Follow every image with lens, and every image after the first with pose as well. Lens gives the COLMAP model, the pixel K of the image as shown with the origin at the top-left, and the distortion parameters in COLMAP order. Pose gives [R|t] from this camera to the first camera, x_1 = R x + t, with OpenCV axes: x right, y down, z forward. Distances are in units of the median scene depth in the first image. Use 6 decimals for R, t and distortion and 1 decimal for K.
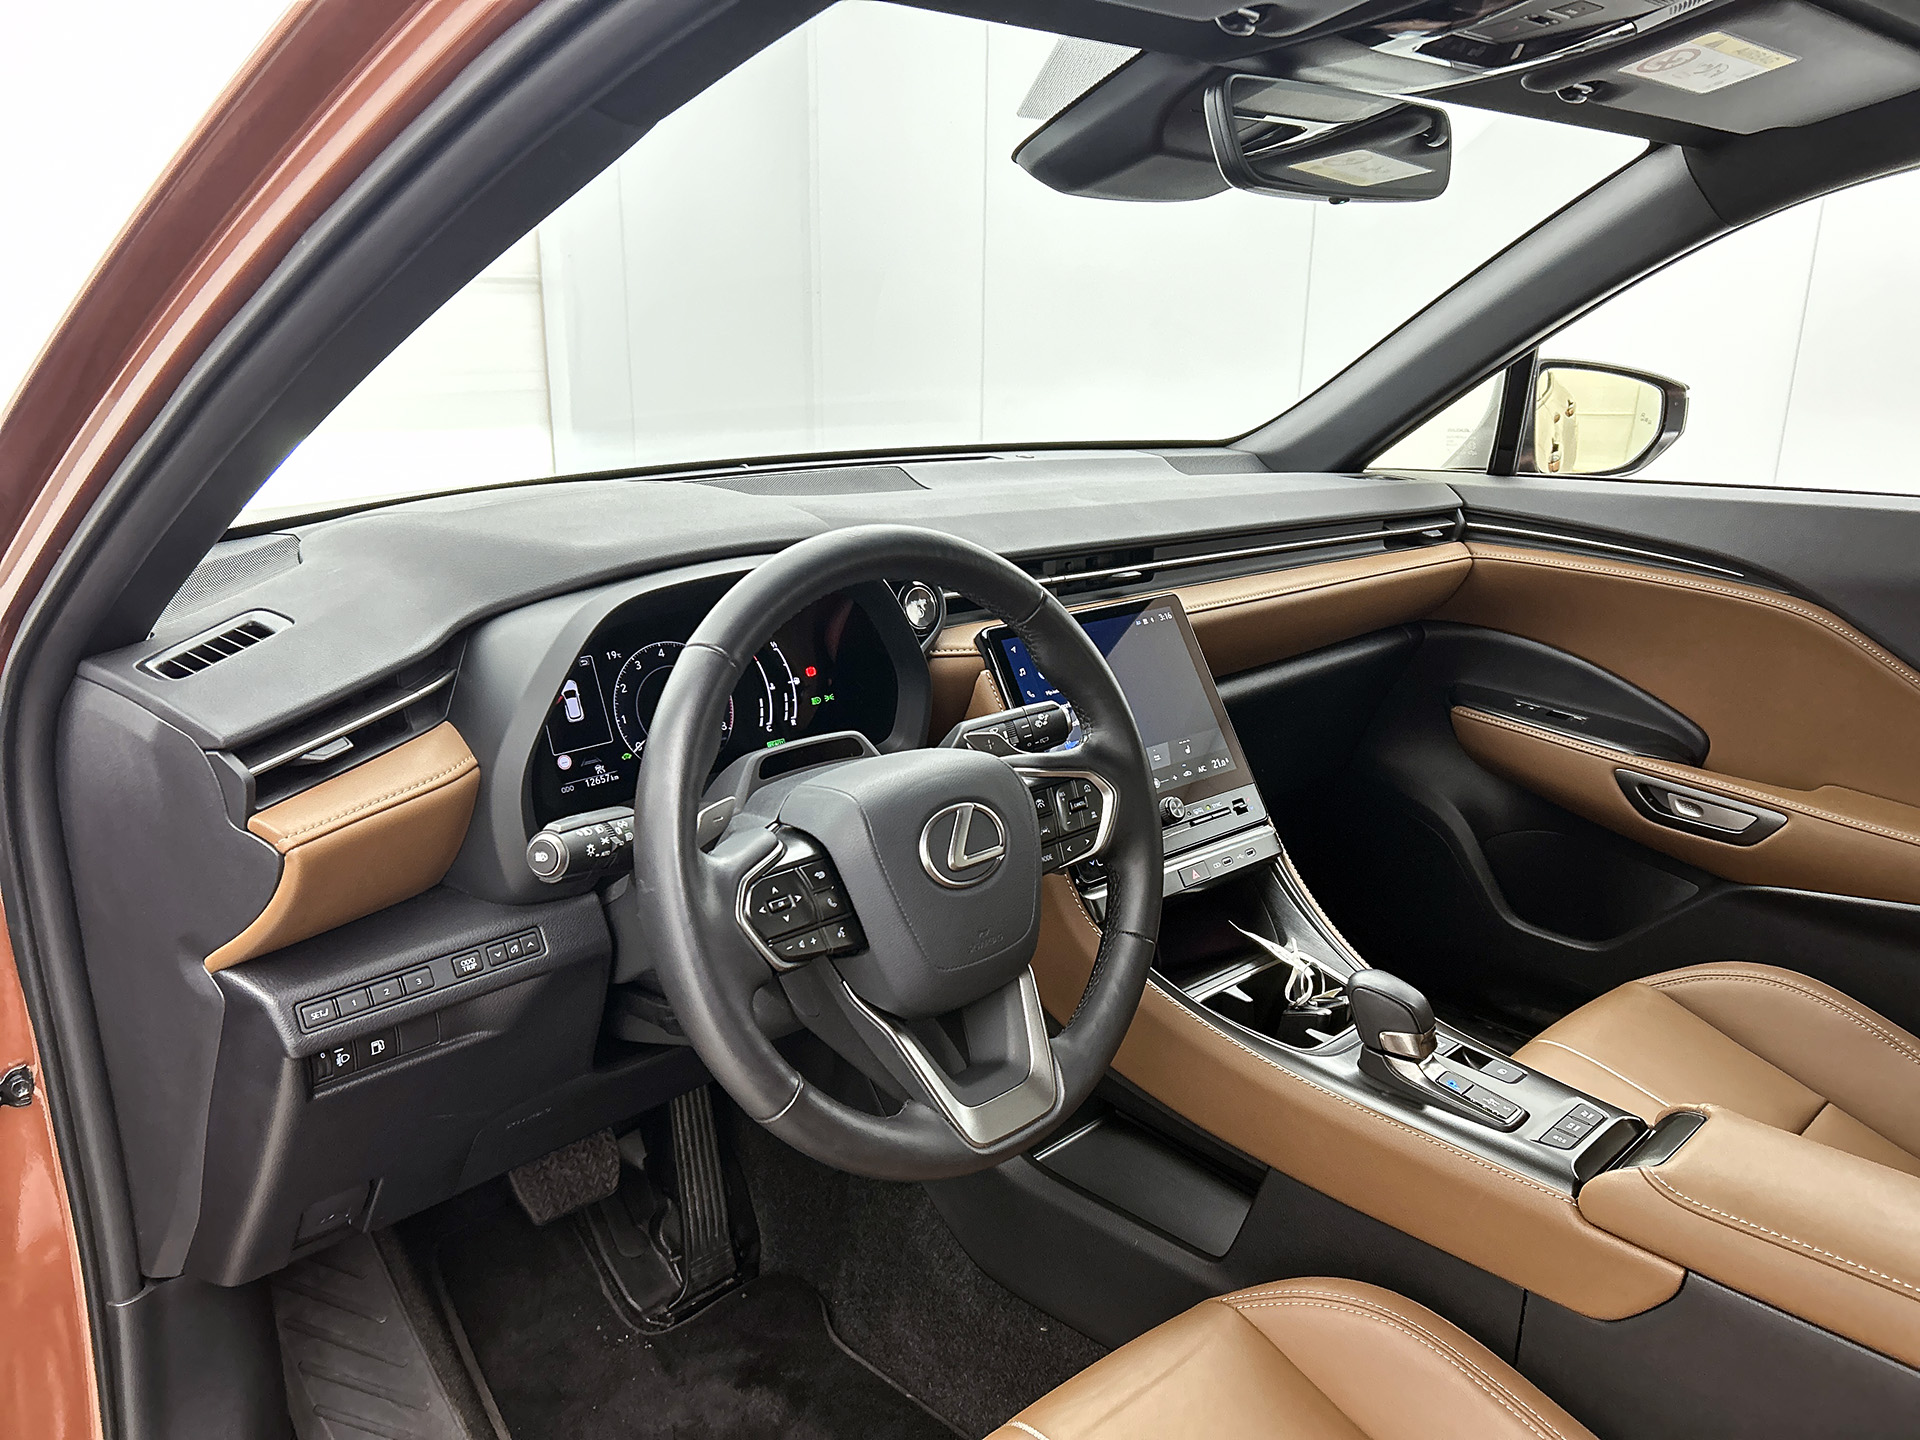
lens RADIAL K [[1391.0, 0, 952.8], [0, 1391.0, 709.7], [0, 0, 1]] dist [0.092168, -0.125955]
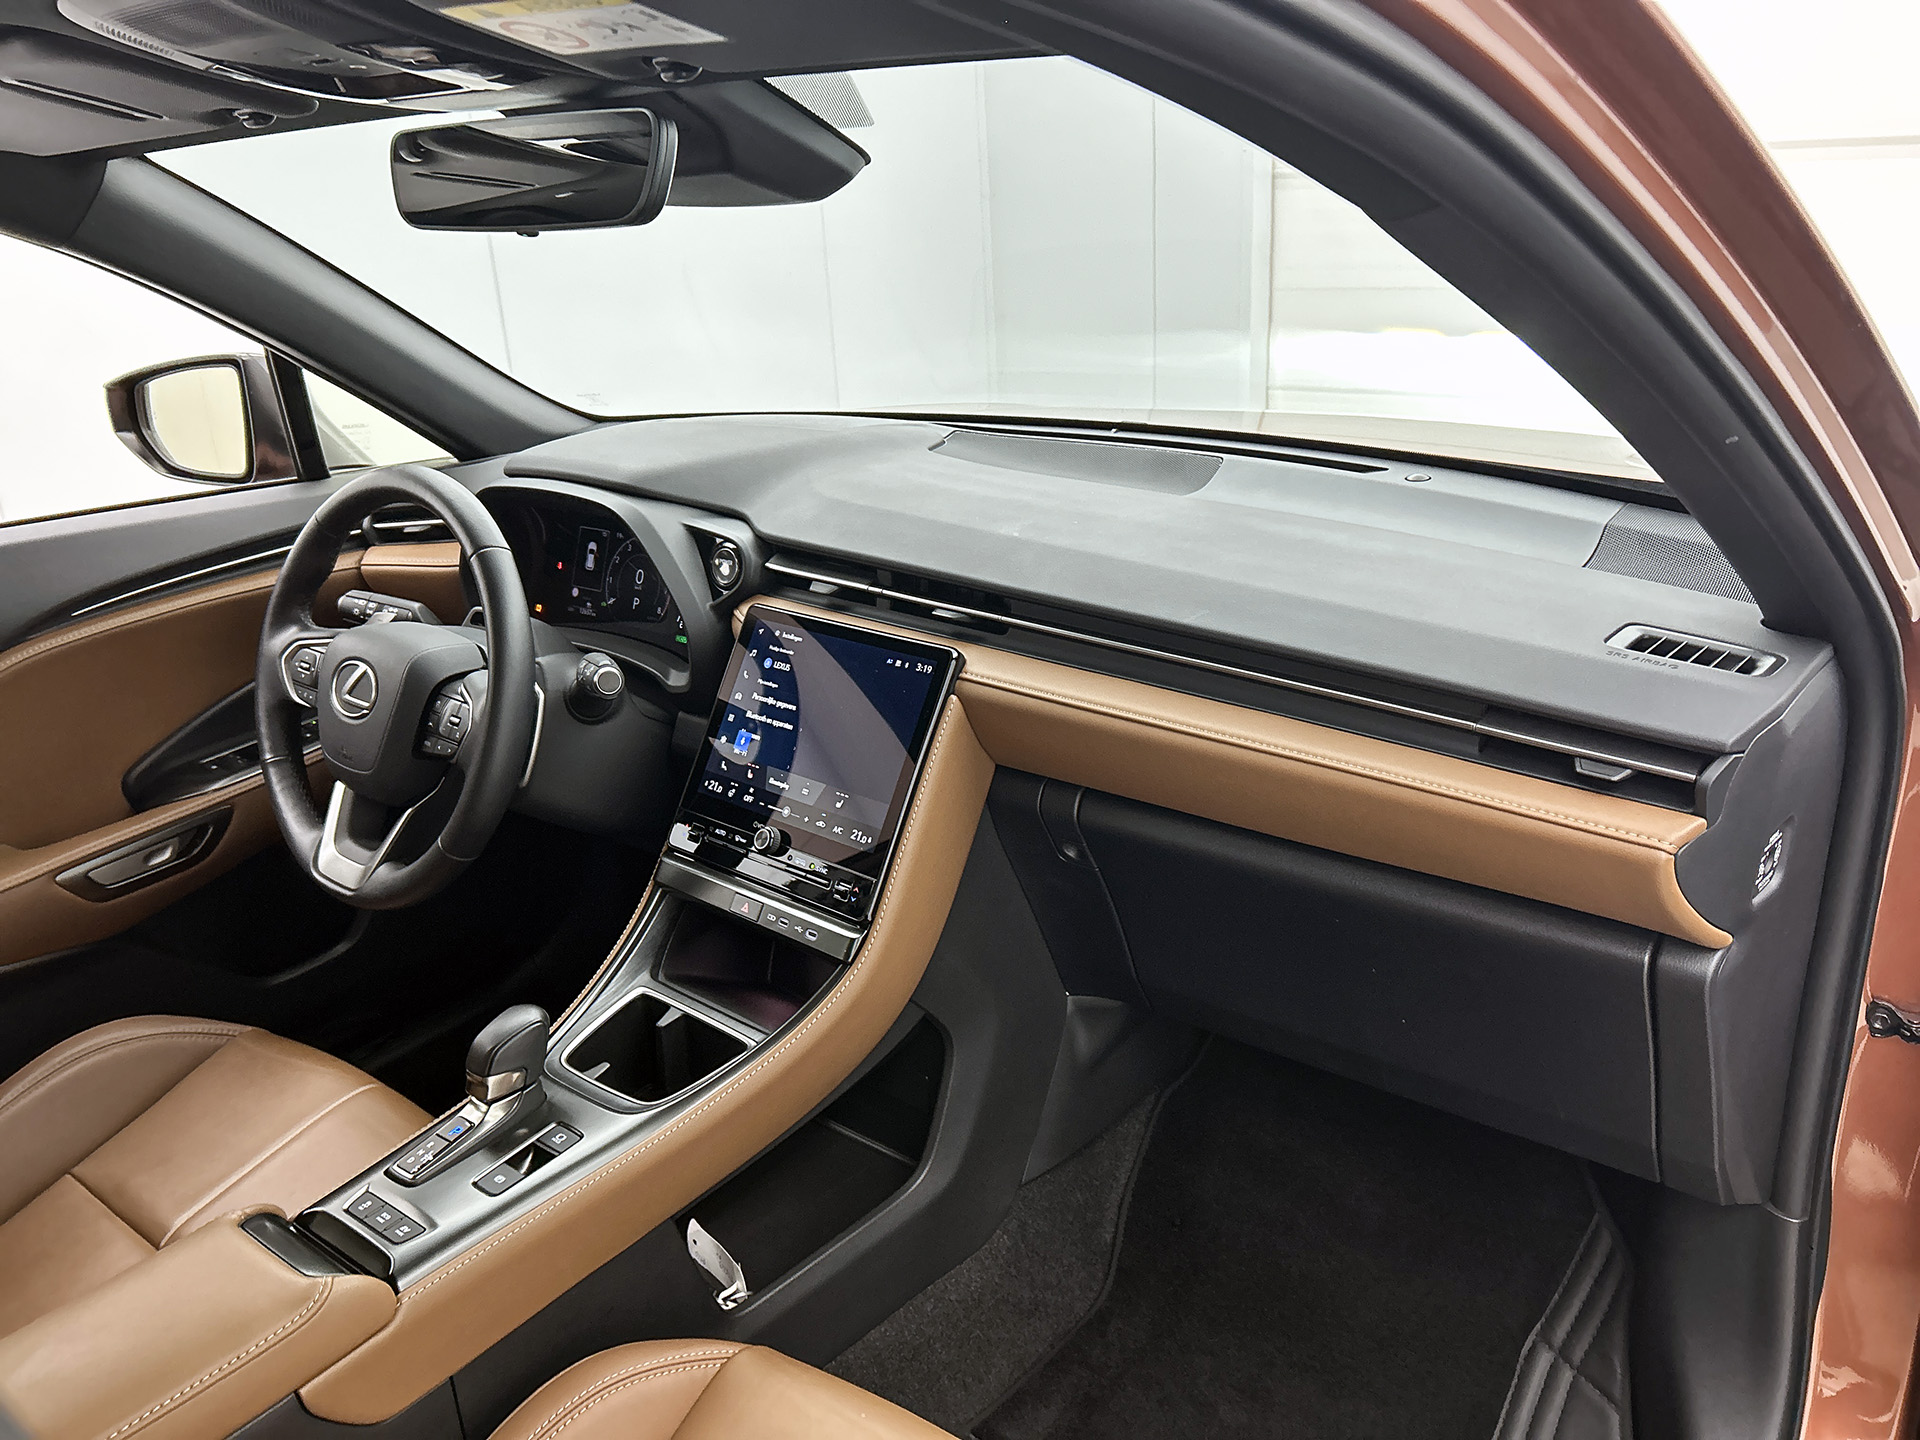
lens RADIAL K [[1459.3, 0, 960.0], [0, 1459.3, 720.0], [0, 0, 1]] dist [0.063304, -0.110850]
pose [[0.143174, 0.333280, -0.931893, 1.135531], [-0.235448, 0.926031, 0.295010, -0.347735], [0.961283, 0.177174, 0.211054, 0.940183]]
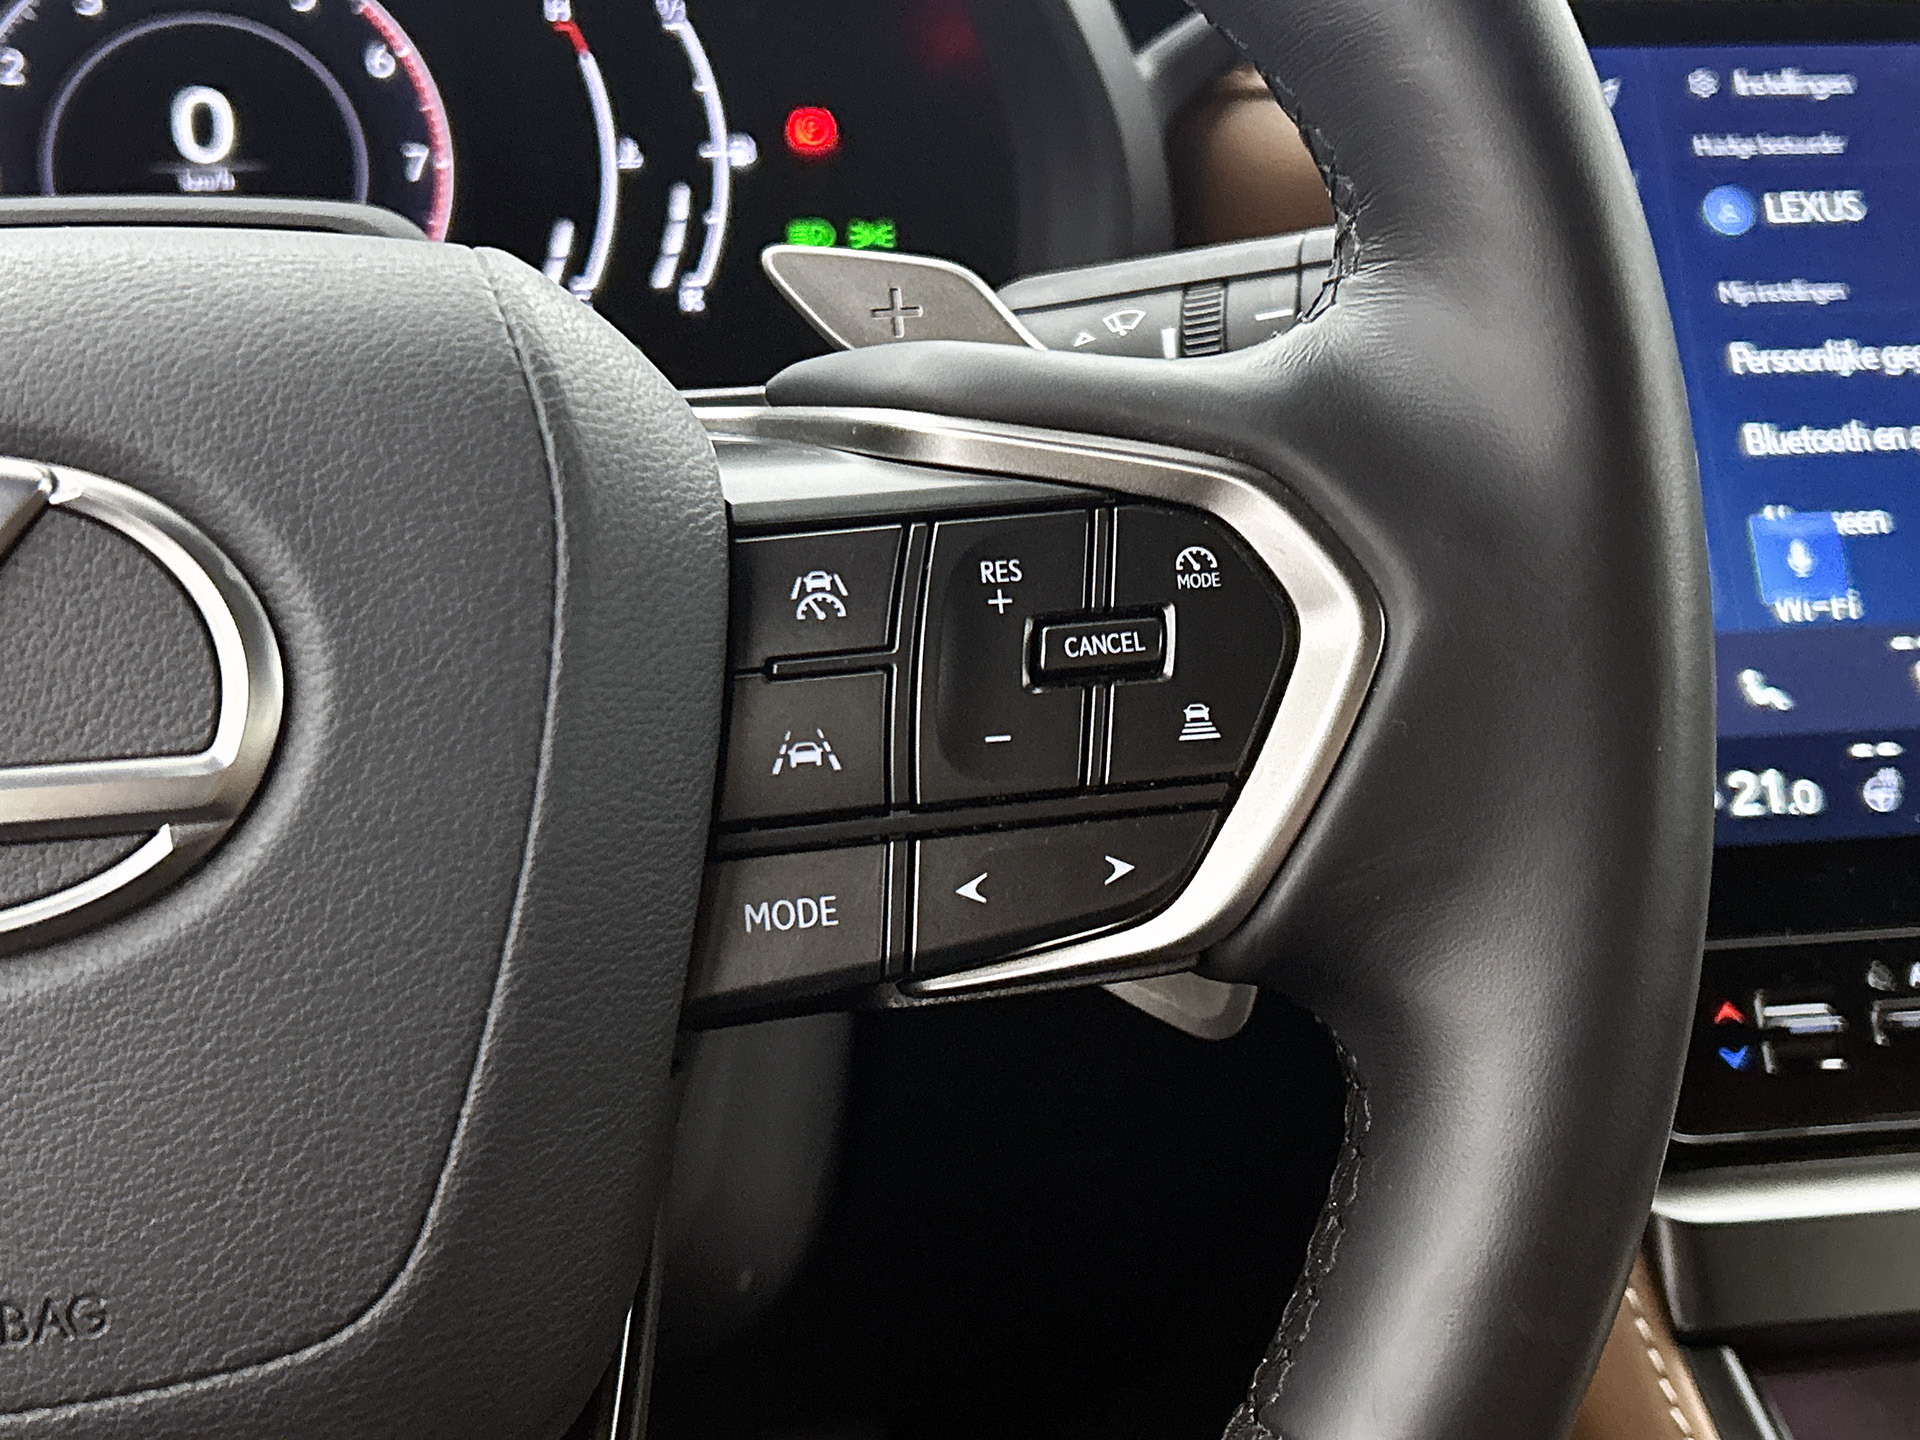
lens RADIAL K [[2493.5, 0, 966.6], [0, 2493.5, 695.3], [0, 0, 1]] dist [0.269392, -1.005958]
pose [[0.848049, 0.153540, -0.507187, 0.188431], [-0.139690, 0.988024, 0.065532, 0.044857], [0.511175, 0.015275, 0.859341, 0.590501]]
